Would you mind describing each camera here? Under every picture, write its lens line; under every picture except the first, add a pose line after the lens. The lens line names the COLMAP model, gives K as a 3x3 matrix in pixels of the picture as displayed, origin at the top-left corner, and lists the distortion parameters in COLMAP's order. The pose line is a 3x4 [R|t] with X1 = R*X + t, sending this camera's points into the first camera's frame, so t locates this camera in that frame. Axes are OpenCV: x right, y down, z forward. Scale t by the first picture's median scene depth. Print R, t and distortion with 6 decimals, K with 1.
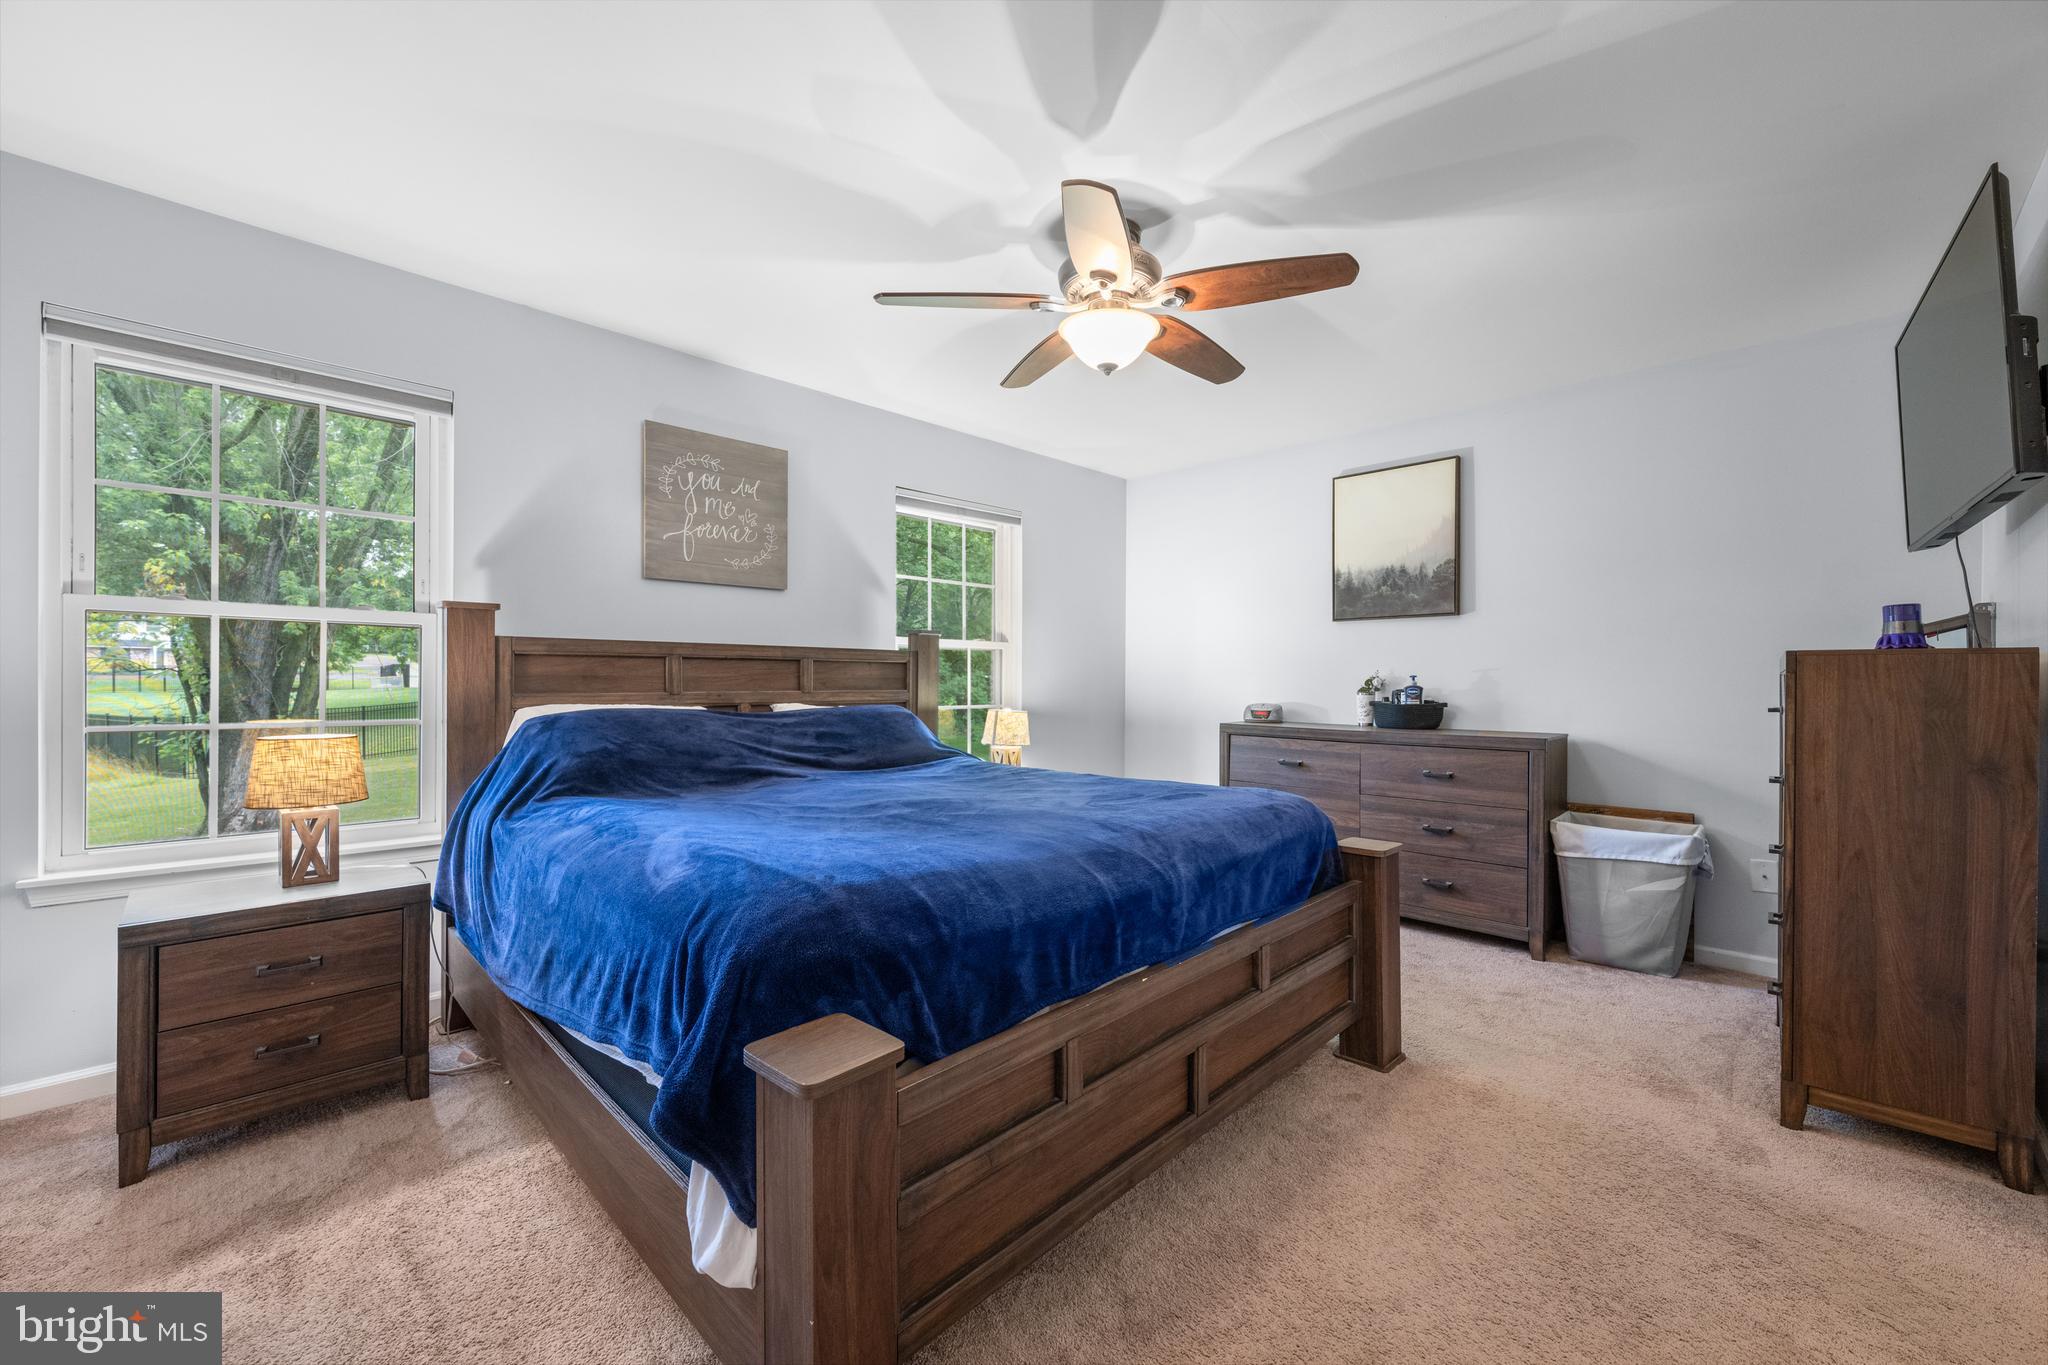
lens RADIAL K [[814.2, 0, 1020.5], [0, 814.2, 682.7], [0, 0, 1]] dist [0.000367, 0.000037]
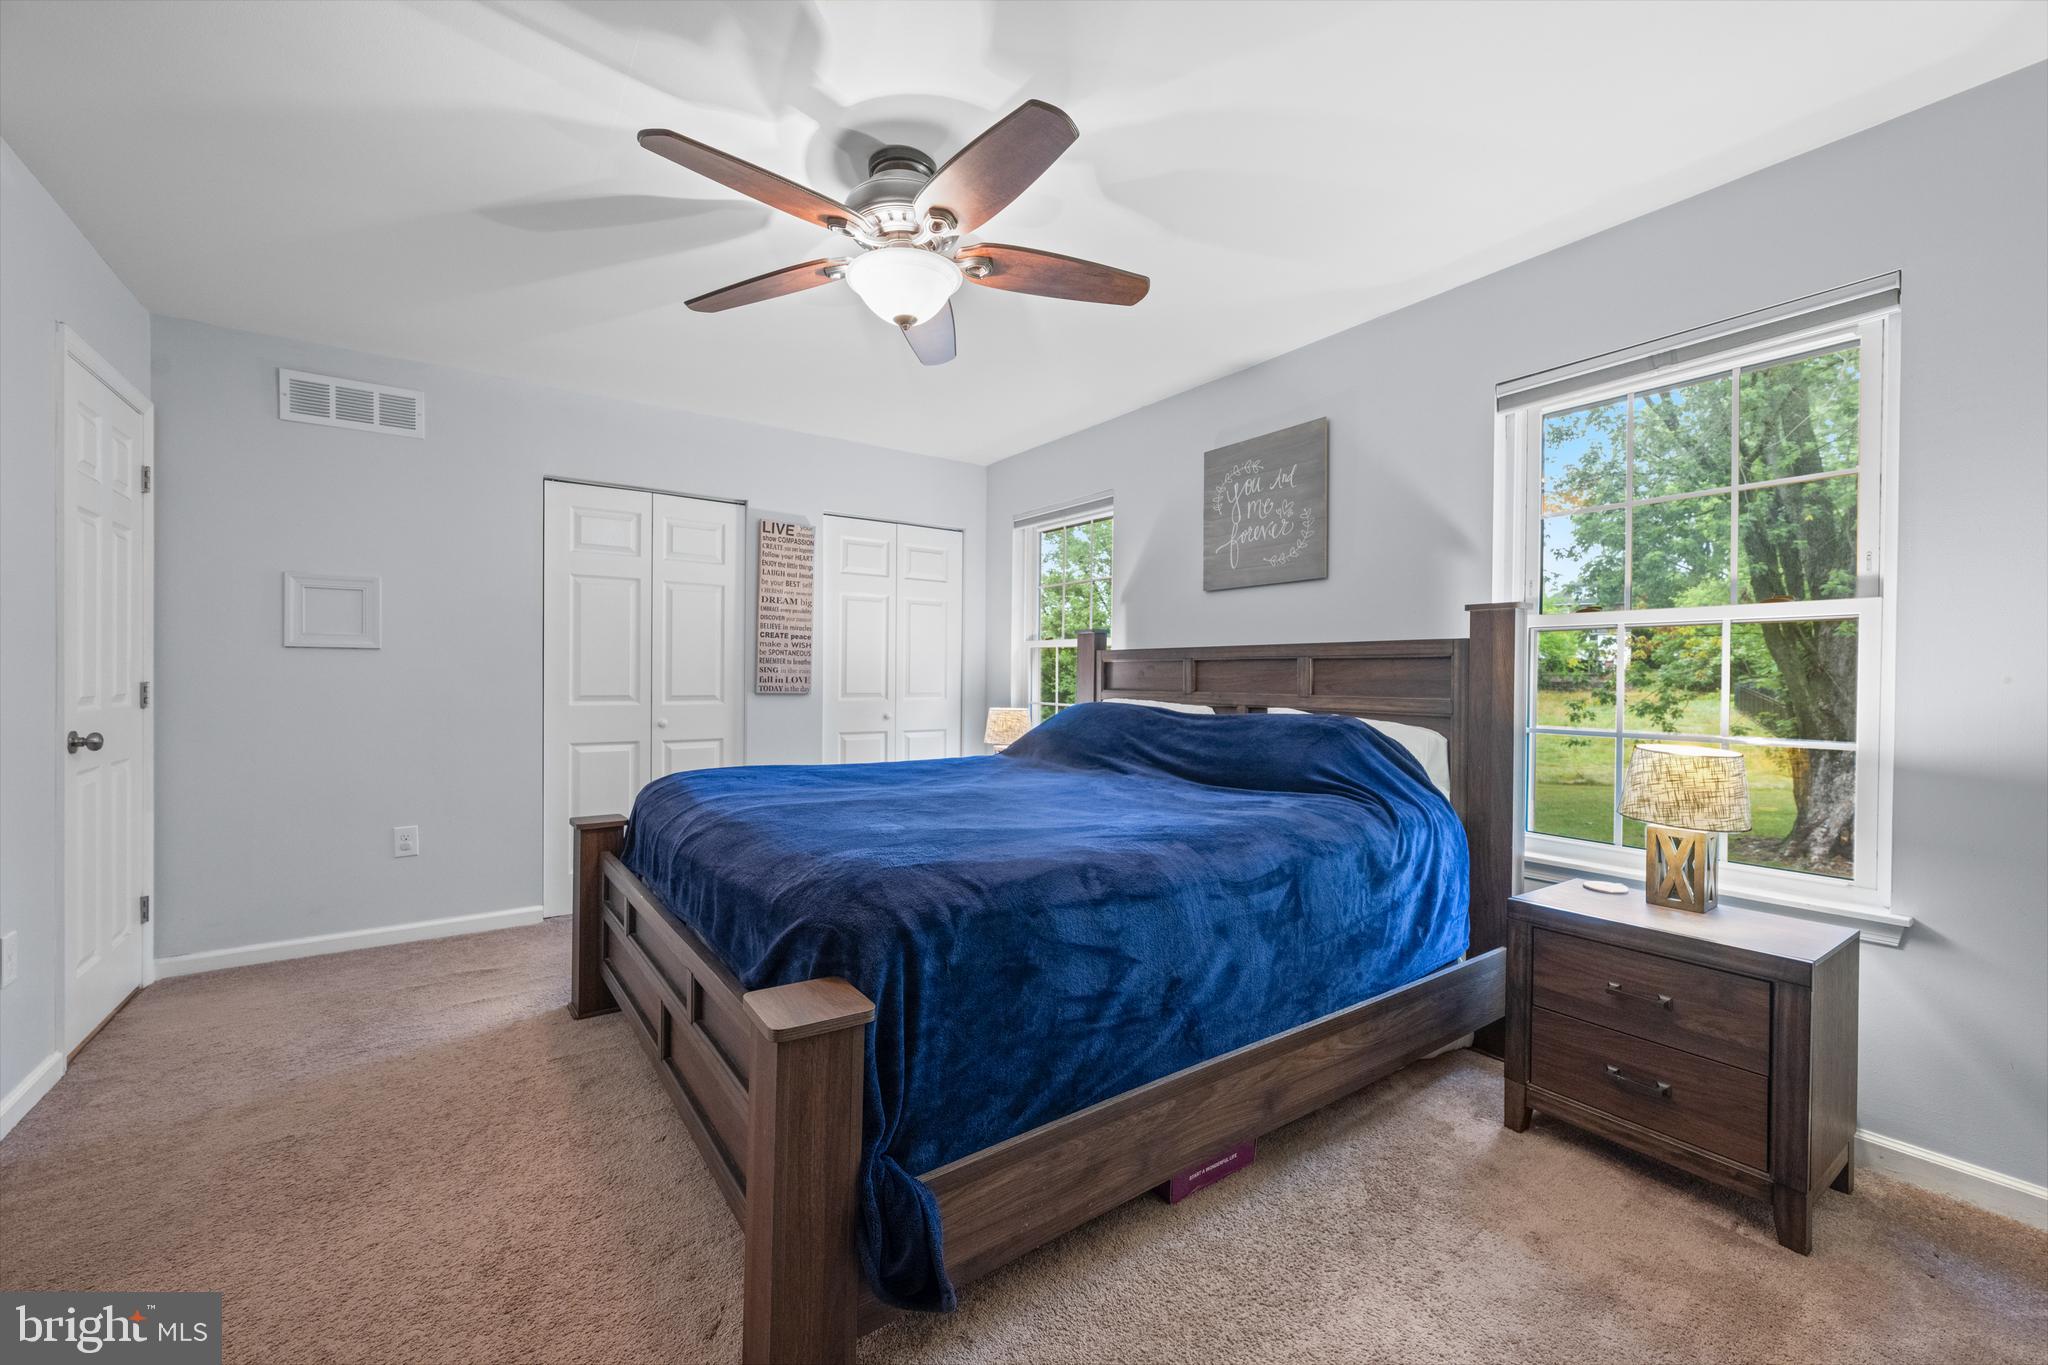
lens RADIAL K [[814.2, 0, 1020.5], [0, 814.2, 682.7], [0, 0, 1]] dist [0.000367, 0.000037]
pose [[-0.169564, -0.000073, -0.985519, 0.648046], [-0.011624, 0.999931, 0.001925, -0.000688], [0.985451, 0.011782, -0.169554, 0.869954]]
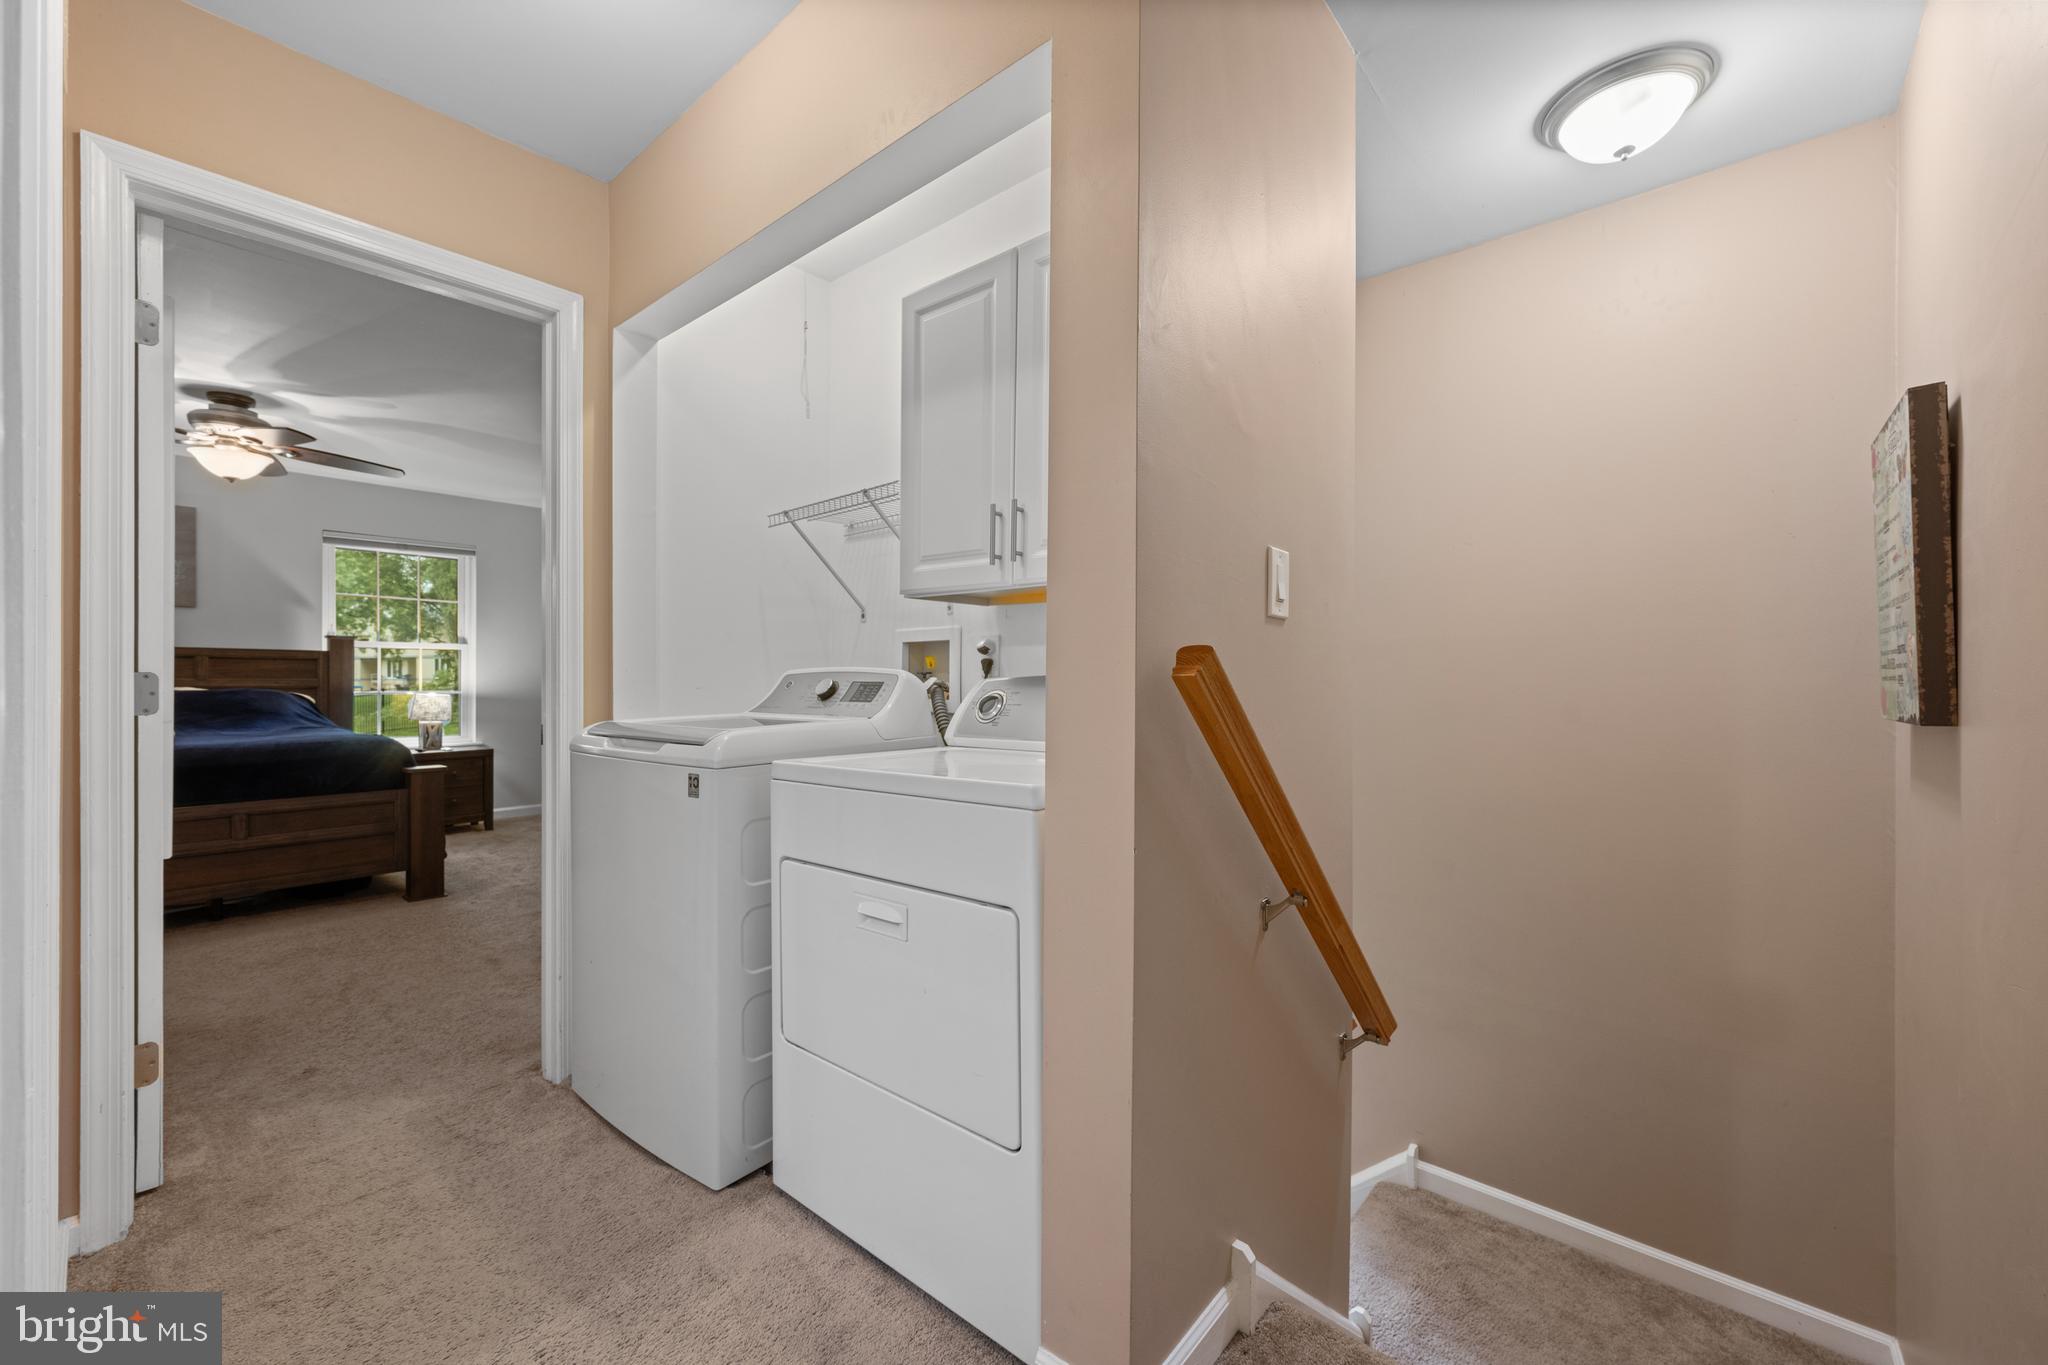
lens RADIAL K [[814.2, 0, 1020.5], [0, 814.2, 682.7], [0, 0, 1]] dist [0.000367, 0.000037]
pose [[0.997177, -0.000456, 0.075089, 1.068938], [0.000887, 0.999983, -0.005705, 0.027225], [-0.075085, 0.005755, 0.997160, -0.524076]]
